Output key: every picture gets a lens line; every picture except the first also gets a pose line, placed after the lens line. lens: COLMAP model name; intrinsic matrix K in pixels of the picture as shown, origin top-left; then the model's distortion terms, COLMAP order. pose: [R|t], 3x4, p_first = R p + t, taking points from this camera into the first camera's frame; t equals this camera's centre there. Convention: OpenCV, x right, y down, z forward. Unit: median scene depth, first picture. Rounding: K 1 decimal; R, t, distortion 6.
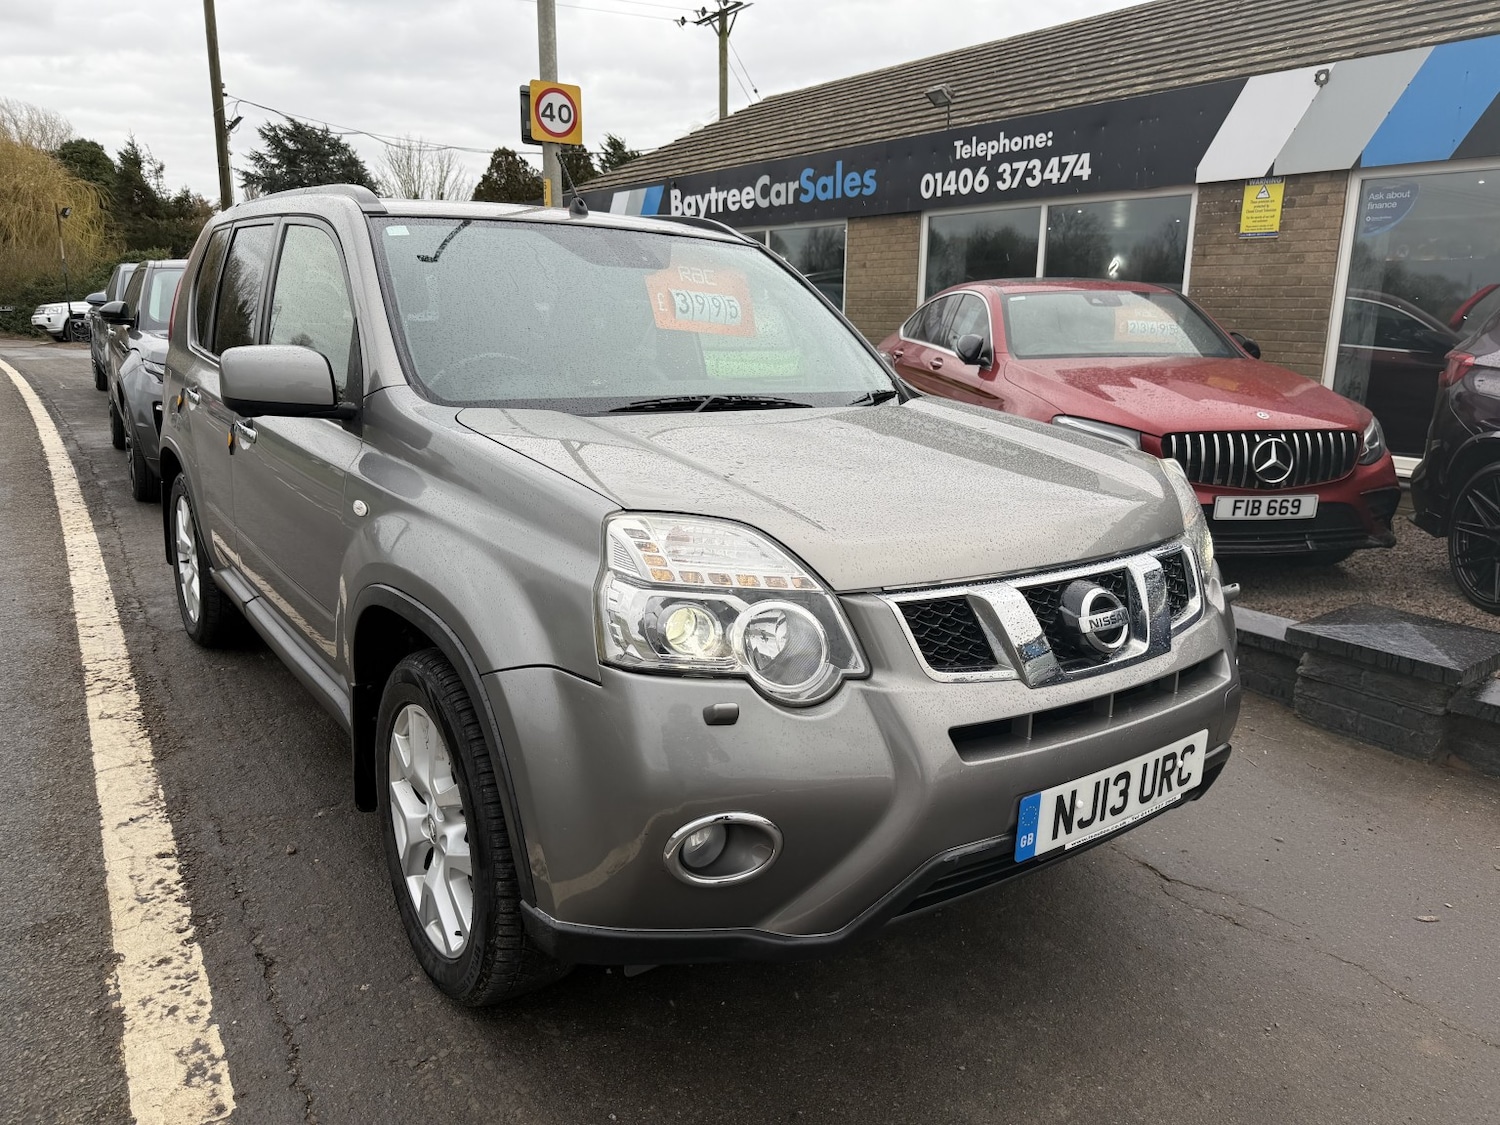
lens RADIAL K [[1049.3, 0, 749.3], [0, 1049.3, 564.6], [0, 0, 1]] dist [0.055990, -0.070585]
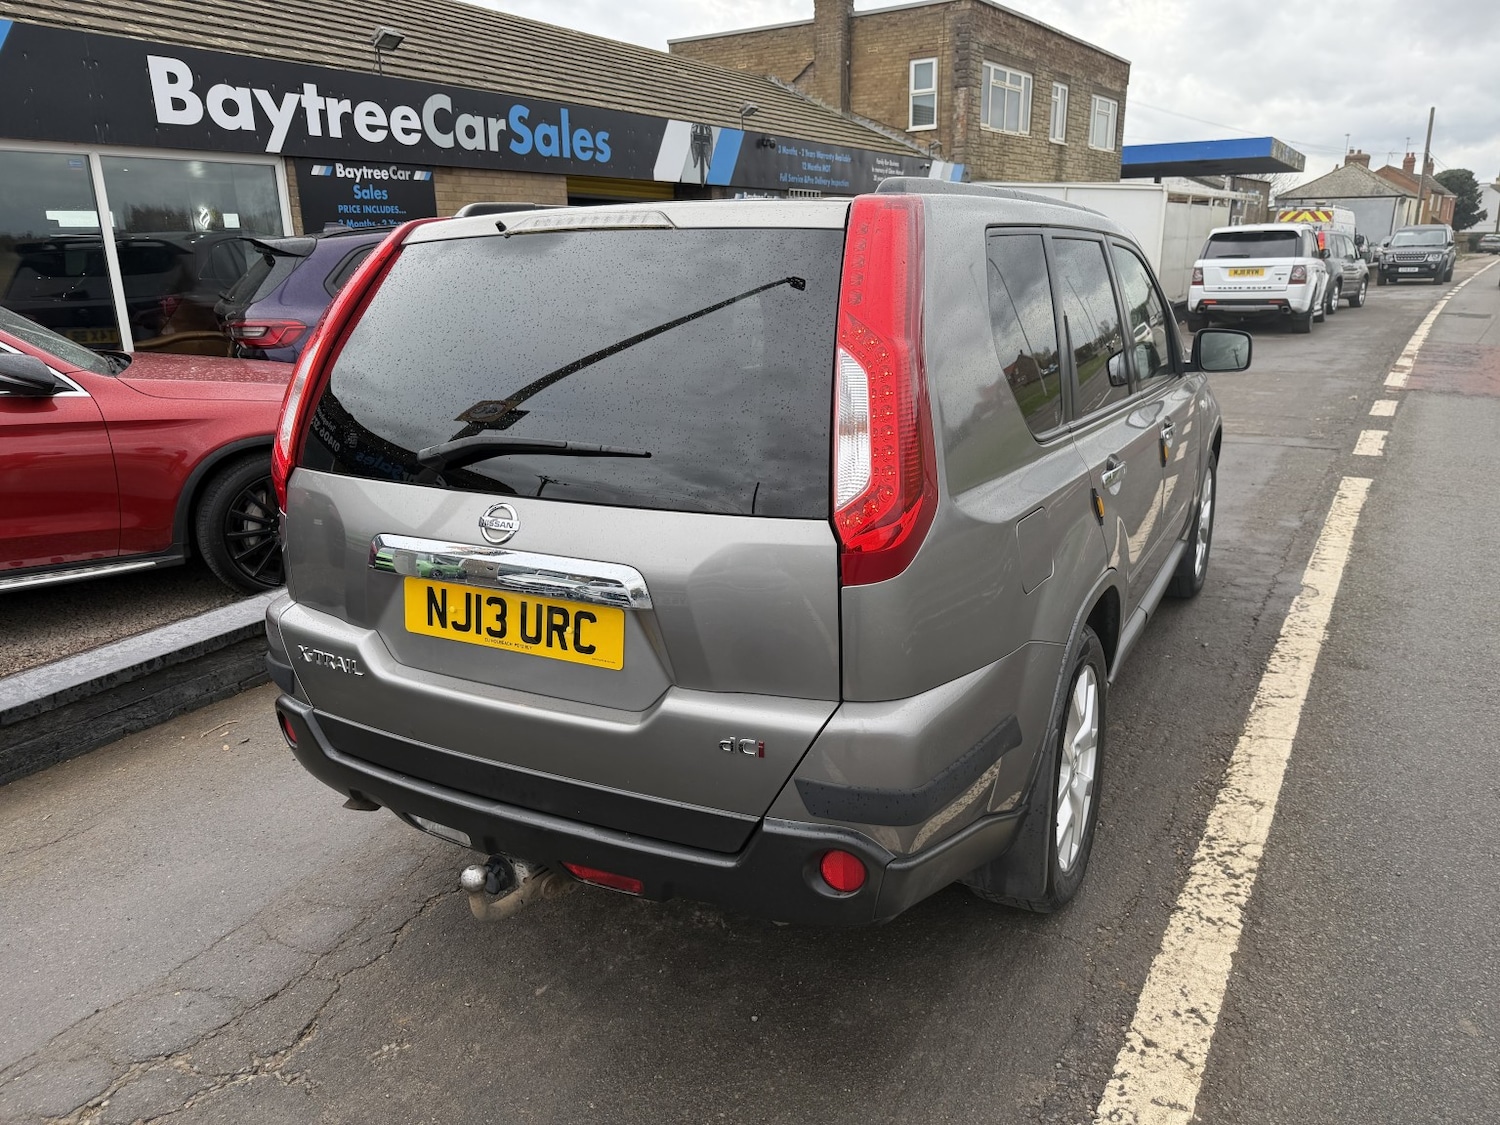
lens RADIAL K [[1071.9, 0, 738.2], [0, 1071.9, 564.1], [0, 0, 1]] dist [0.005028, -0.006336]
pose [[-0.427102, -0.265959, 0.864205, -0.604620], [0.227718, 0.893319, 0.387460, -0.252881], [-0.875059, 0.362280, -0.320975, 0.844104]]
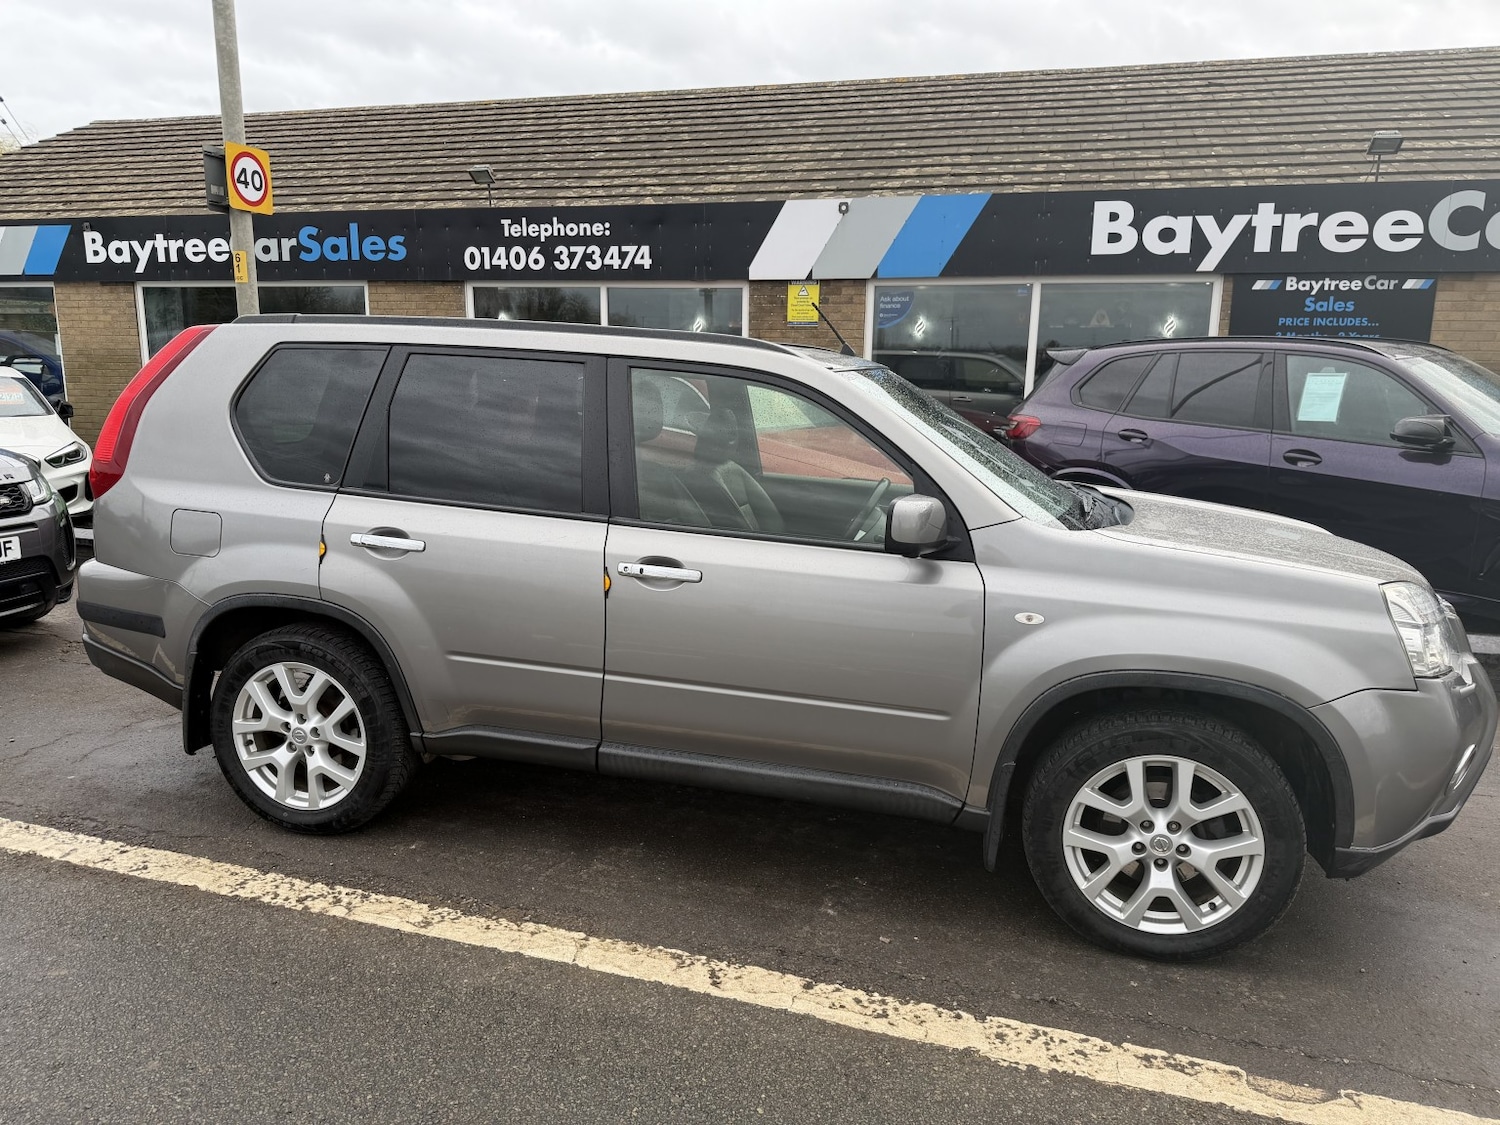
lens RADIAL K [[1048.1, 0, 738.1], [0, 1048.1, 560.2], [0, 0, 1]] dist [0.063494, -0.083290]
pose [[0.777499, -0.124400, 0.616457, -0.478880], [0.147093, 0.989023, 0.014064, -0.065626], [-0.611440, 0.079742, 0.787263, 0.076881]]
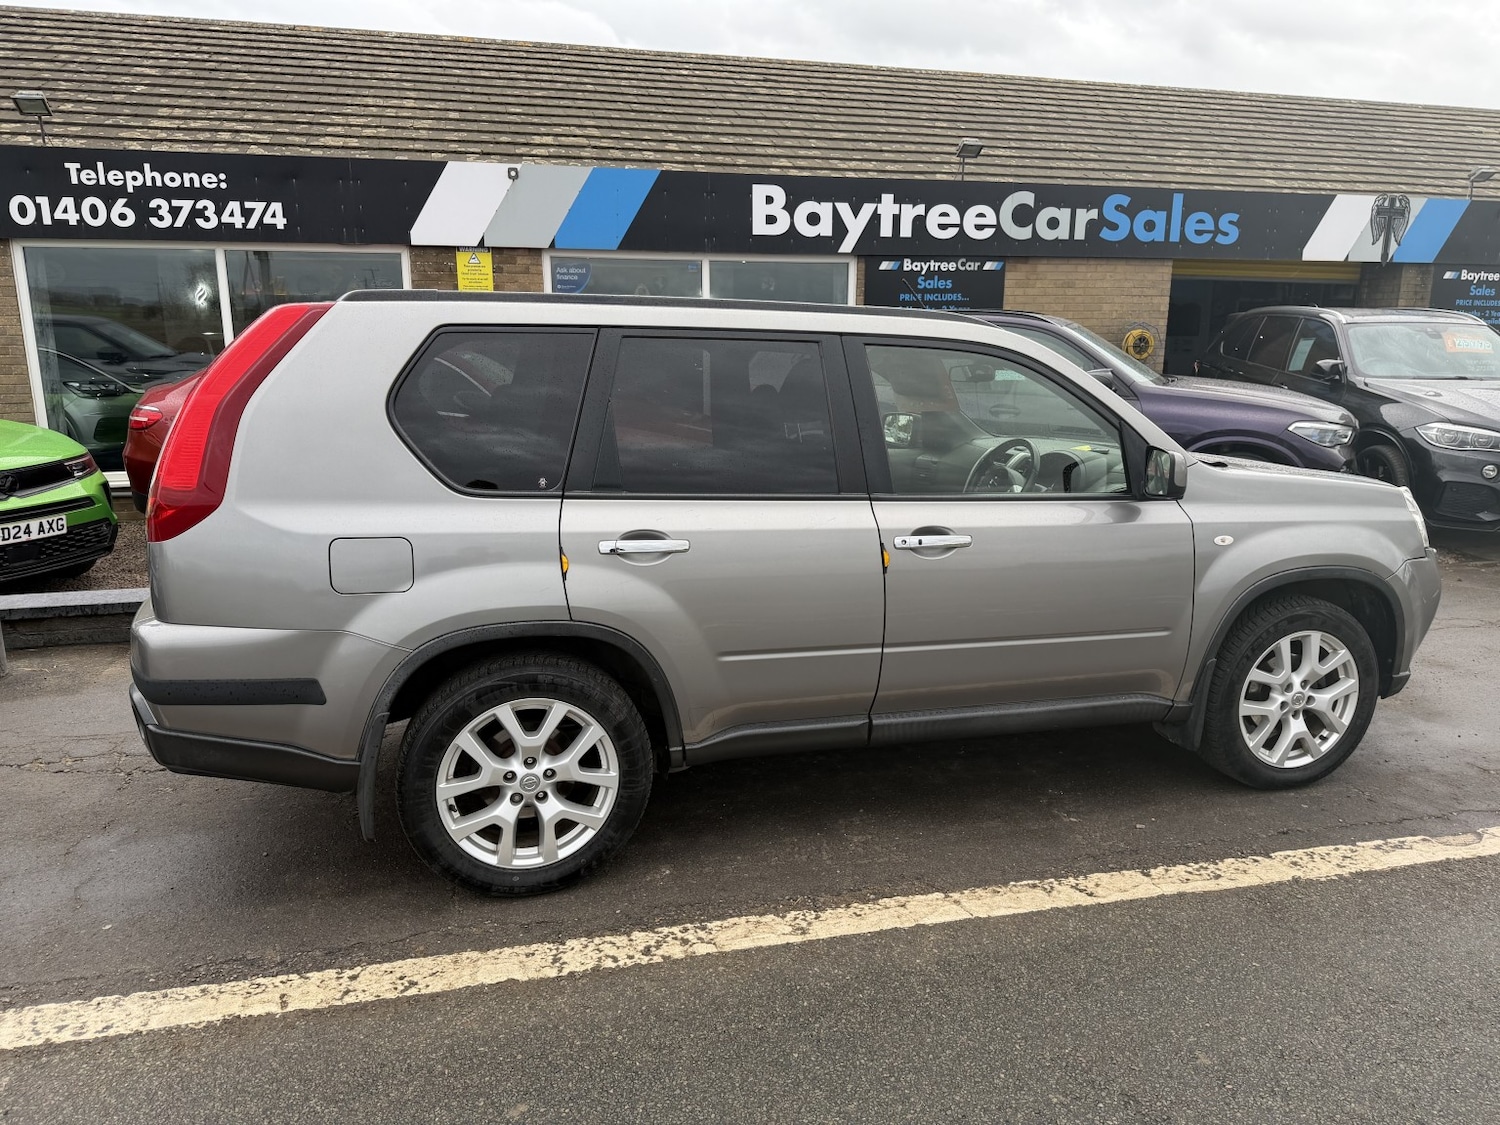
lens RADIAL K [[1049.3, 0, 749.3], [0, 1049.3, 564.6], [0, 0, 1]] dist [0.055990, -0.070585]
pose [[0.341141, -0.219485, 0.914029, -0.696710], [0.228384, 0.962576, 0.145904, -0.139136], [-0.911847, 0.158976, 0.378501, 0.360499]]
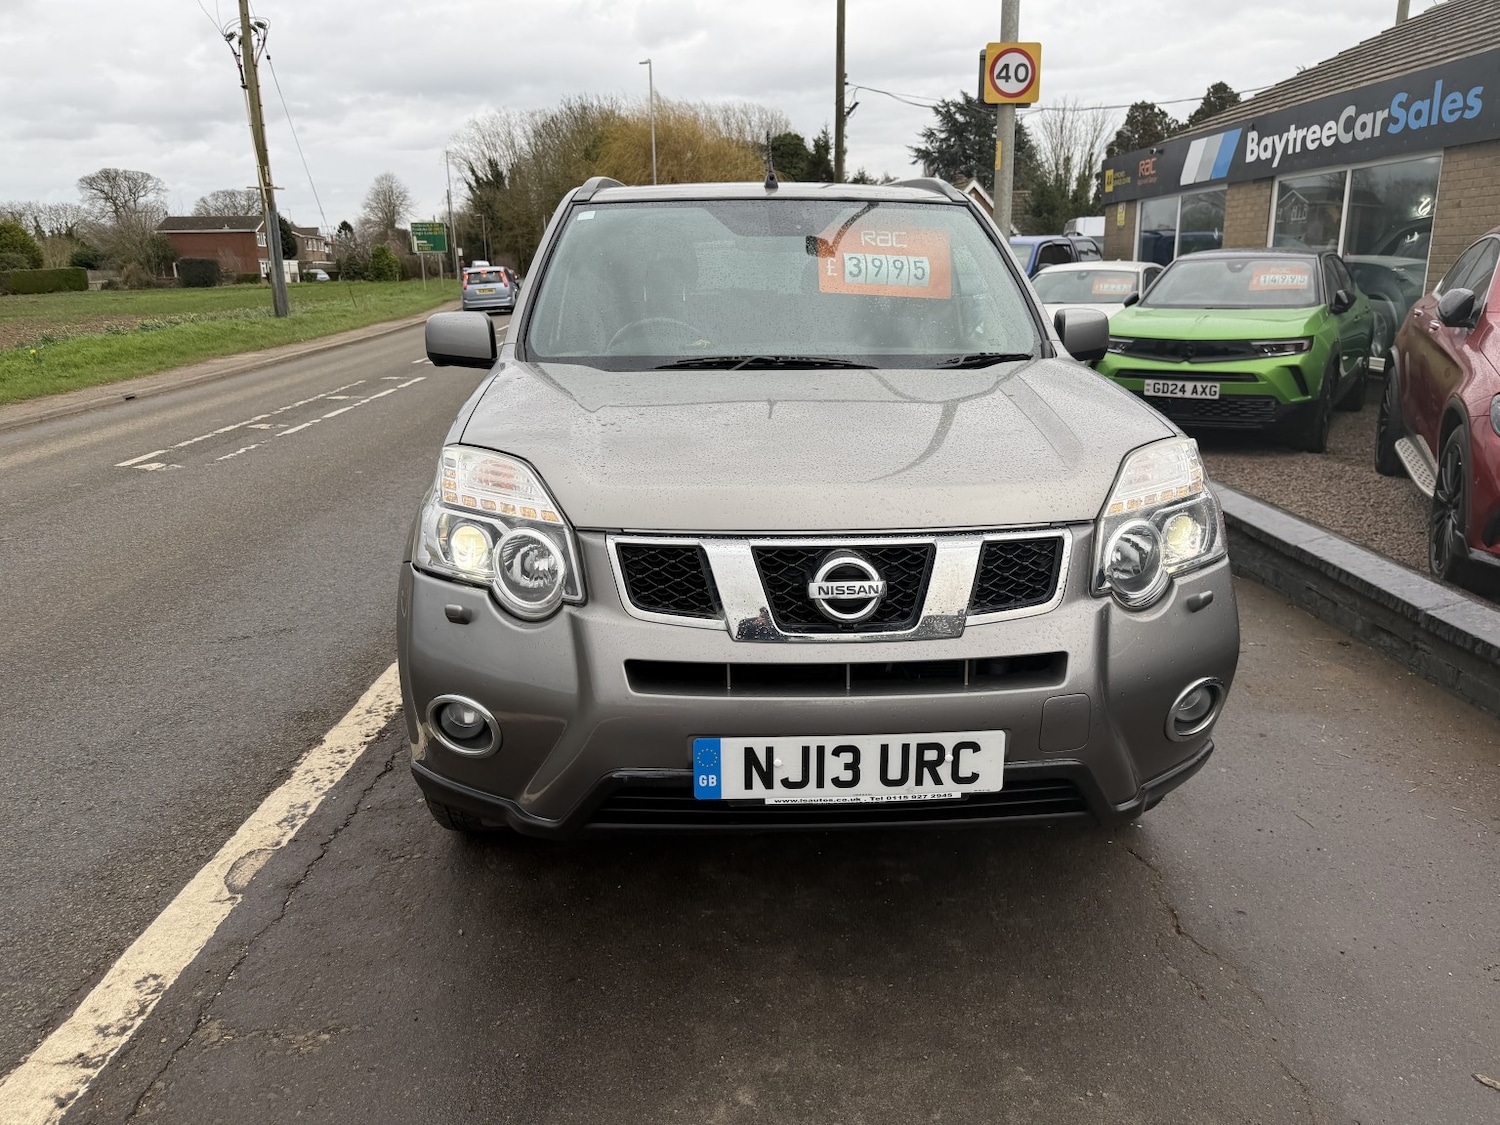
lens RADIAL K [[1055.9, 0, 762.0], [0, 1055.9, 560.4], [0, 0, 1]] dist [0.027532, -0.032715]
pose [[0.839802, 0.119113, -0.529665, 0.214825], [-0.103734, 0.992865, 0.058805, -0.006491], [0.532890, 0.005559, 0.846166, 0.034687]]
